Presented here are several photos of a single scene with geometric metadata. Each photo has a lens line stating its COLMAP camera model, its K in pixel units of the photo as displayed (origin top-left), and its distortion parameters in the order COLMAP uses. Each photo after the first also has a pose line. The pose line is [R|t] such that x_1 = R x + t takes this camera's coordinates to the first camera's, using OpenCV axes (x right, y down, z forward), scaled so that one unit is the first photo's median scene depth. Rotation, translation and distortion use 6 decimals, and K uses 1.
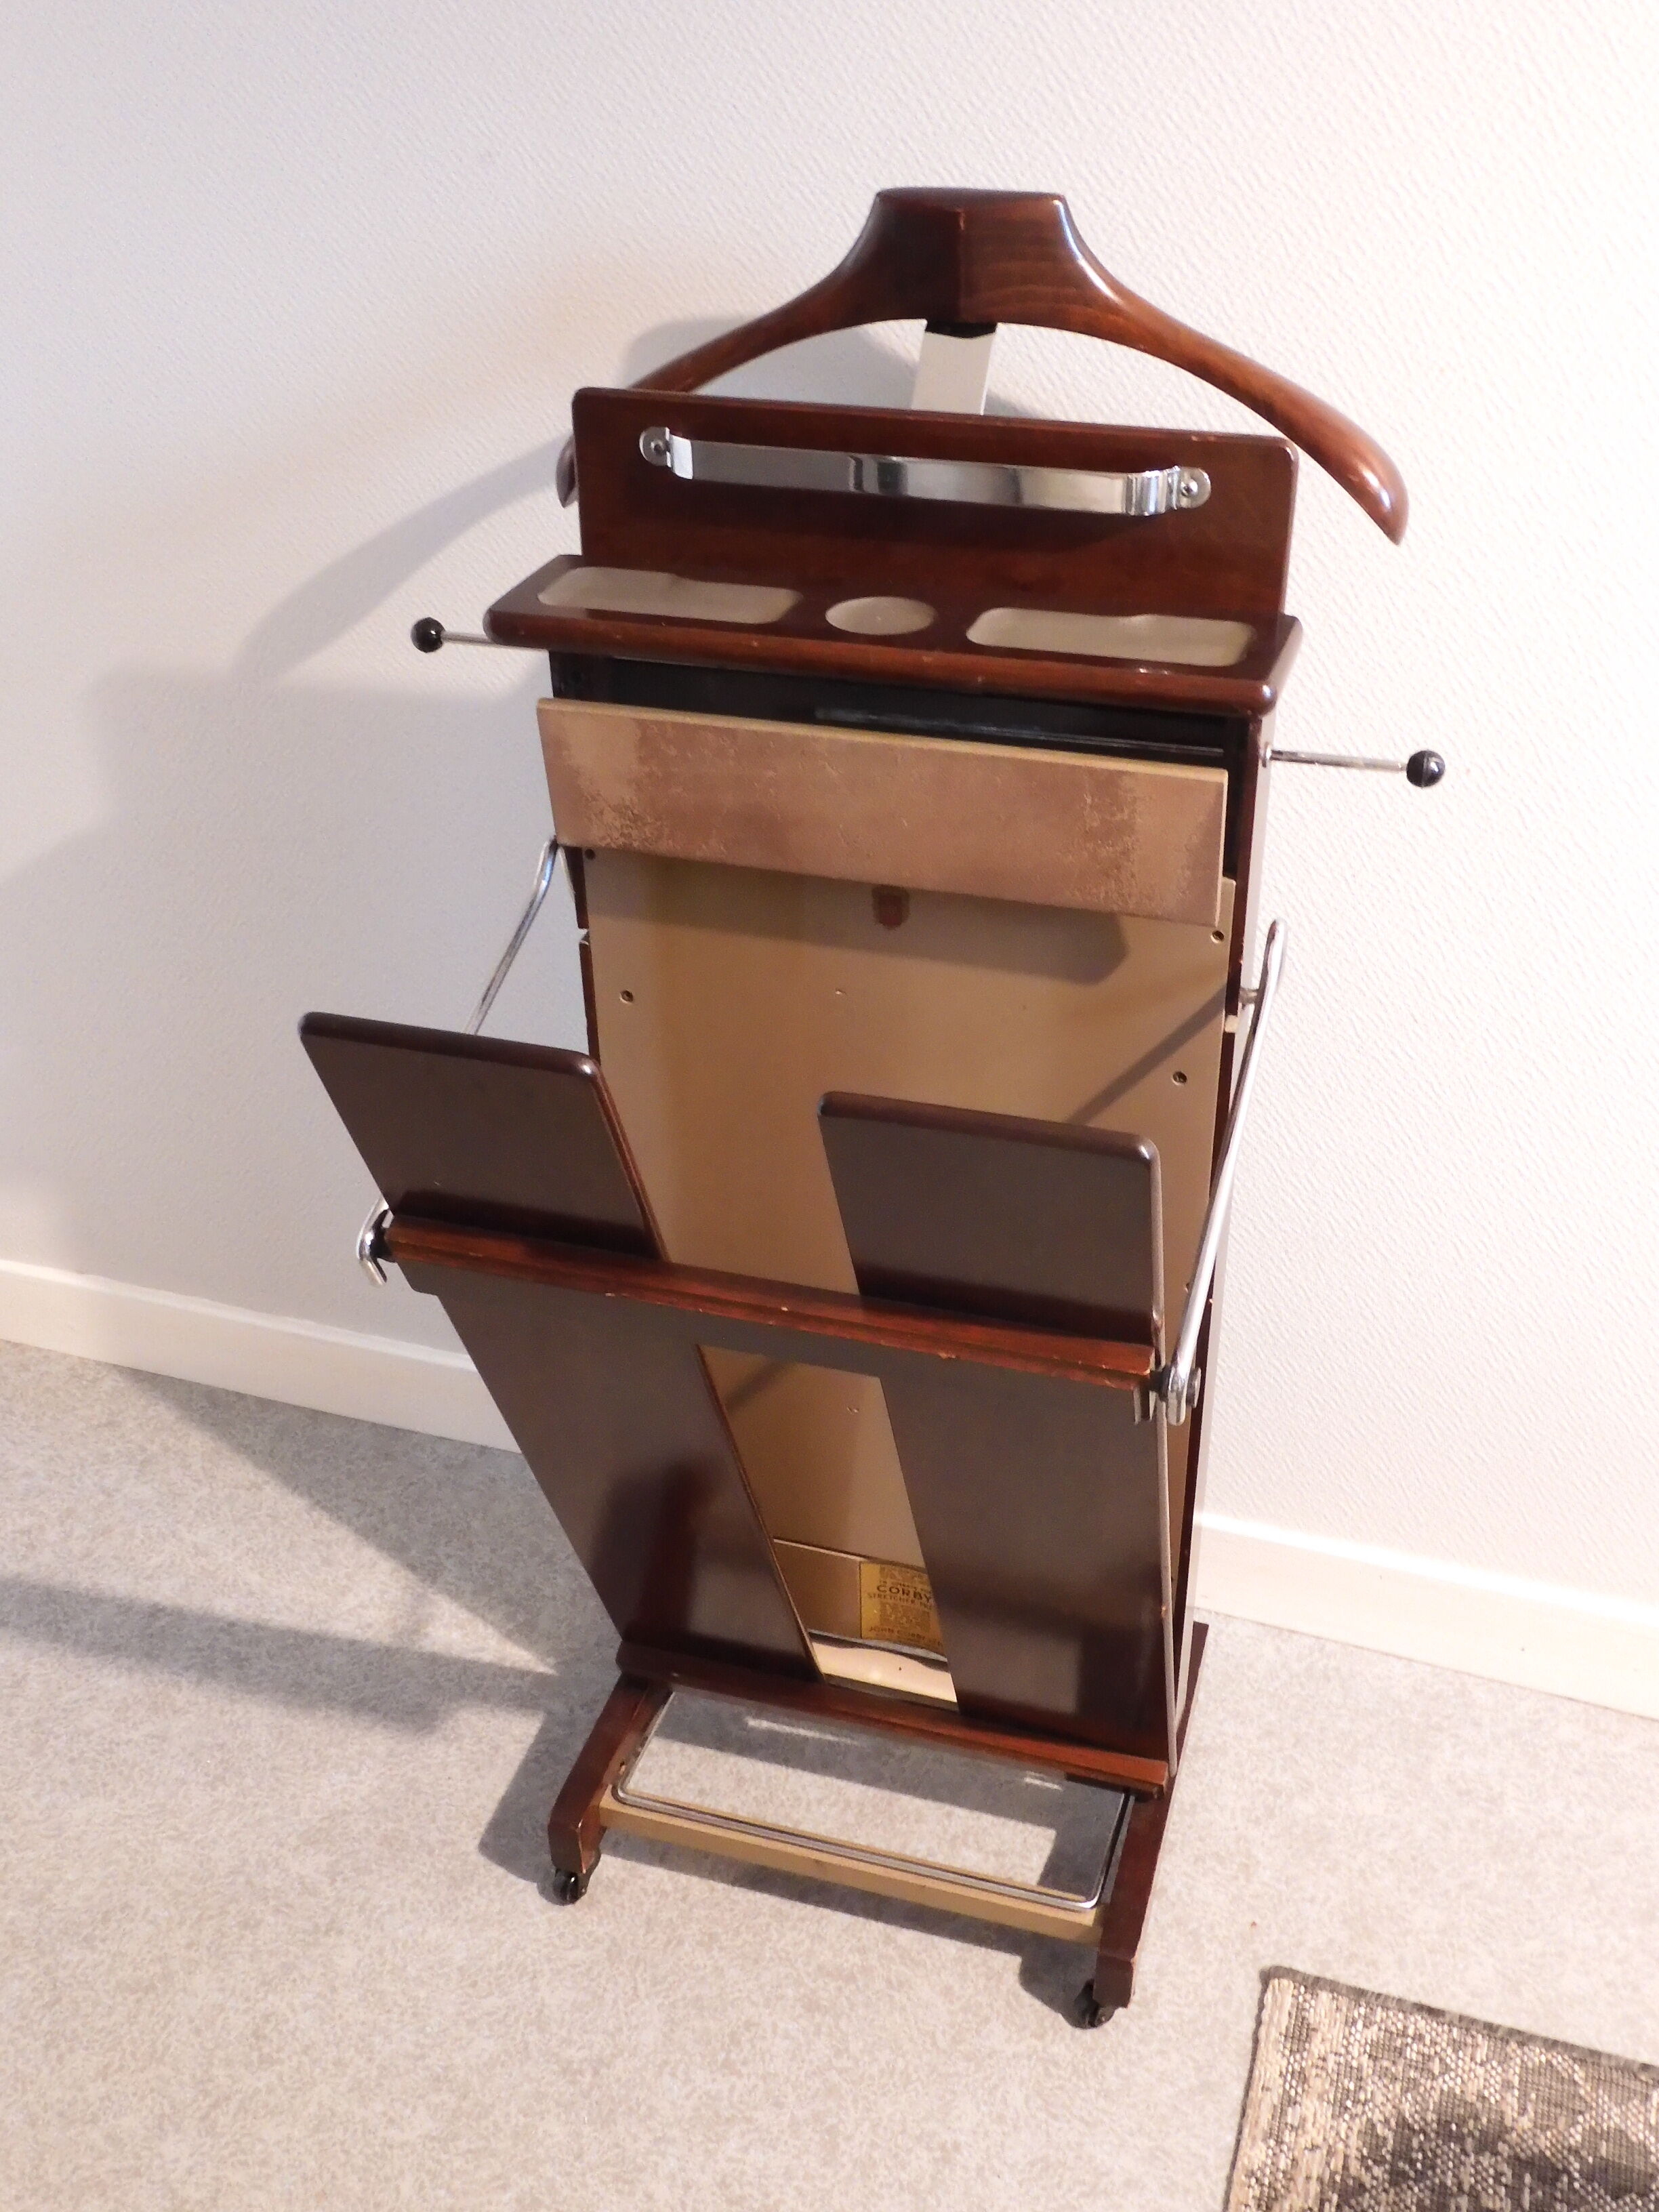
lens RADIAL K [[2250.4, 0, 830.9], [0, 2250.4, 1103.3], [0, 0, 1]] dist [0.004880, 0.000000]
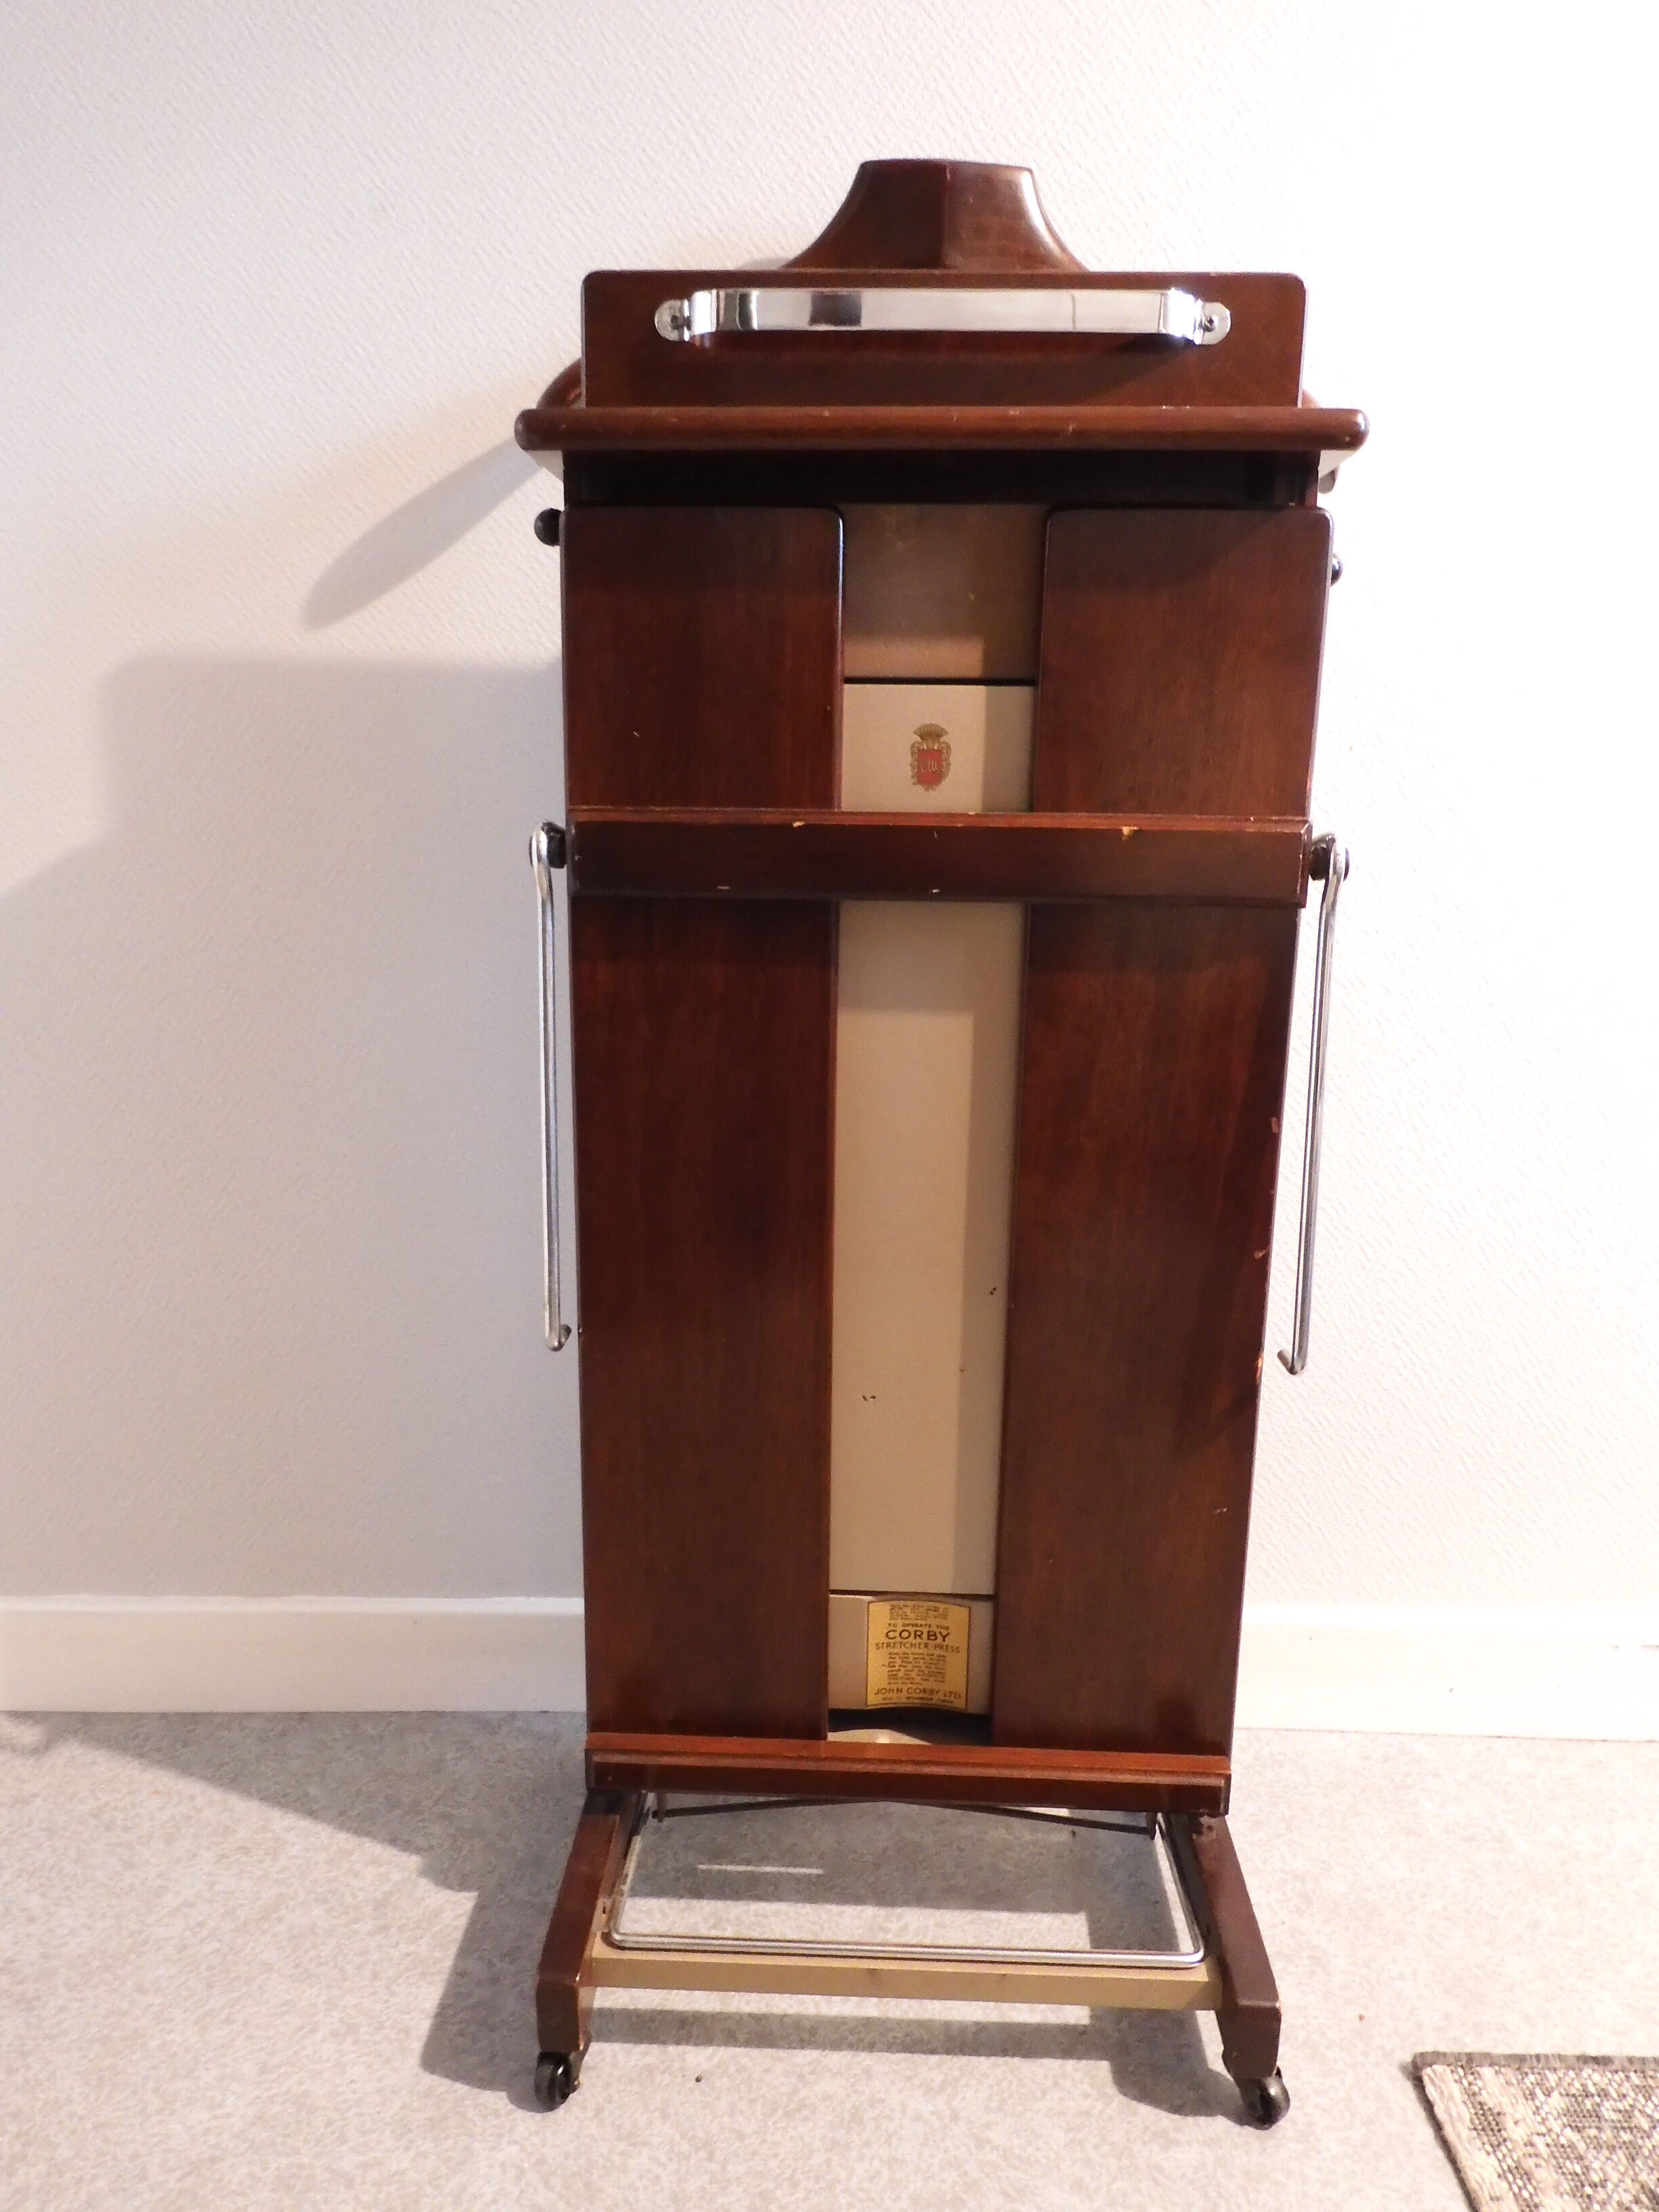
lens RADIAL K [[1596.1, 0, 833.0], [0, 1596.1, 1099.2], [0, 0, 1]] dist [0.003762, -0.006601]
pose [[0.948814, -0.045088, 0.312601, -0.193333], [0.144543, 0.942013, -0.302851, 0.198248], [-0.280819, 0.332534, 0.900312, 0.405531]]
